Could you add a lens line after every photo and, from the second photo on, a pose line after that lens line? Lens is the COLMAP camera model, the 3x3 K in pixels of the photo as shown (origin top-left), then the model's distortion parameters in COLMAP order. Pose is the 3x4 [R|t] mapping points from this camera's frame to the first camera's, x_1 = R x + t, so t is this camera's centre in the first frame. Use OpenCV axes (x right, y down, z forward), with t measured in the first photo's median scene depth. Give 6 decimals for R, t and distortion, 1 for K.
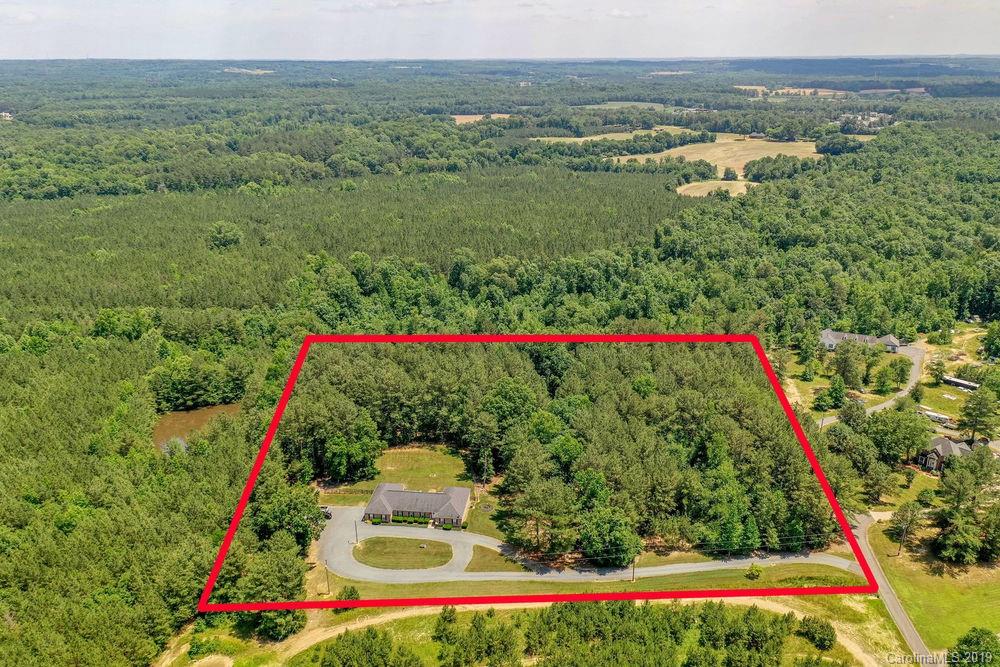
lens RADIAL K [[793.7, 0, 500.0], [0, 793.7, 333.5], [0, 0, 1]] dist [0.009422, 0.001115]
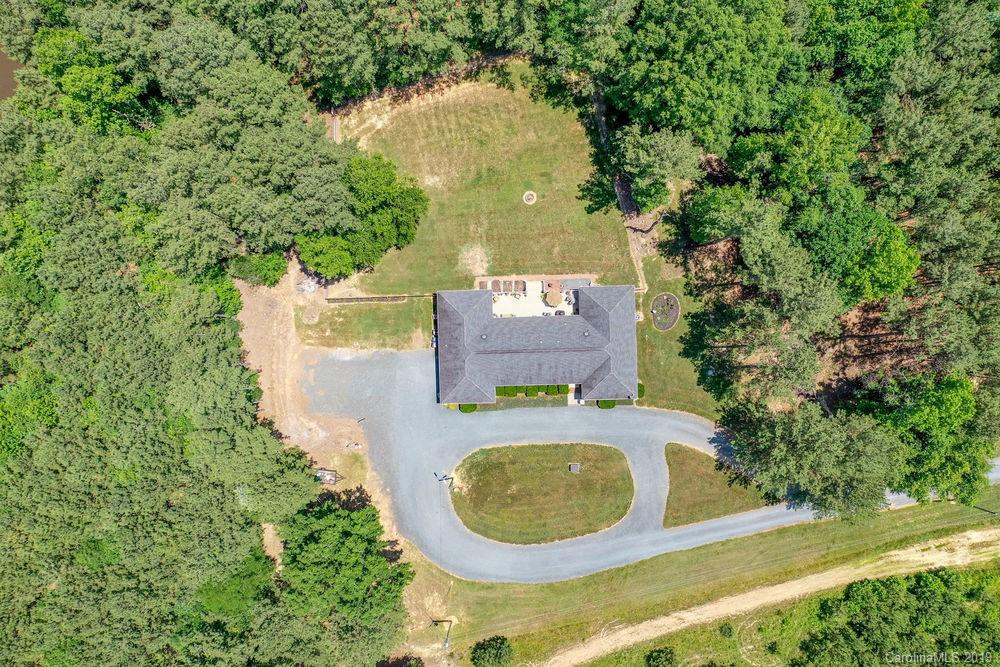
lens RADIAL K [[793.7, 0, 500.0], [0, 793.7, 333.5], [0, 0, 1]] dist [0.009422, 0.001115]
pose [[0.989192, -0.145618, -0.017152, -0.118931], [0.064408, 0.326455, 0.943016, -0.266546], [-0.131721, -0.933928, 0.332306, 0.867589]]
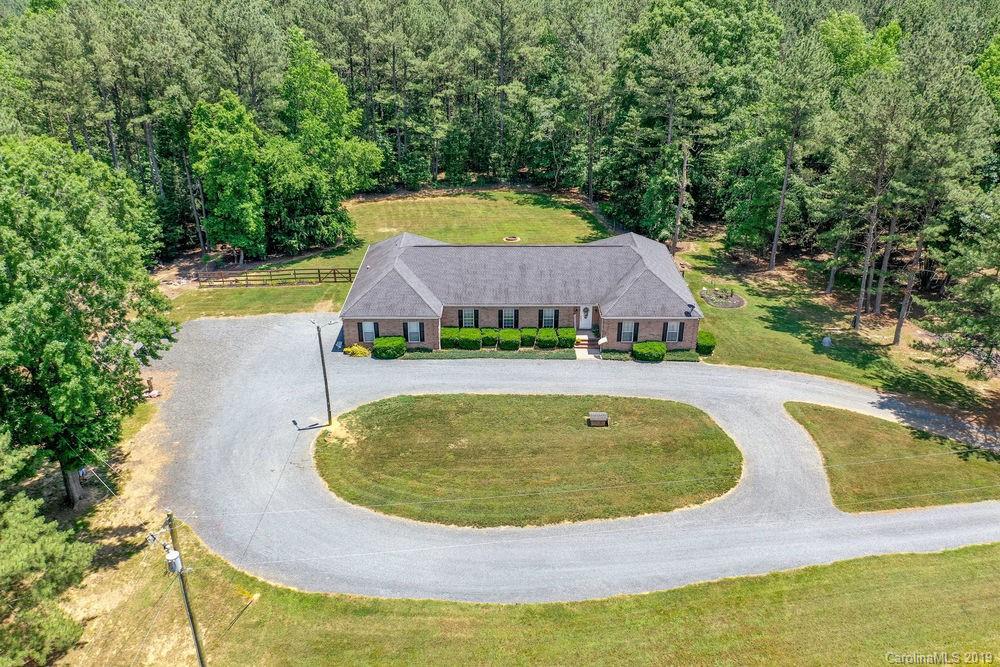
lens RADIAL K [[793.7, 0, 500.0], [0, 793.7, 333.5], [0, 0, 1]] dist [0.009422, 0.001115]
pose [[0.993509, -0.049745, 0.102297, -0.144852], [0.036813, 0.991521, 0.124626, 0.198662], [-0.107629, -0.120051, 0.986916, 0.723069]]
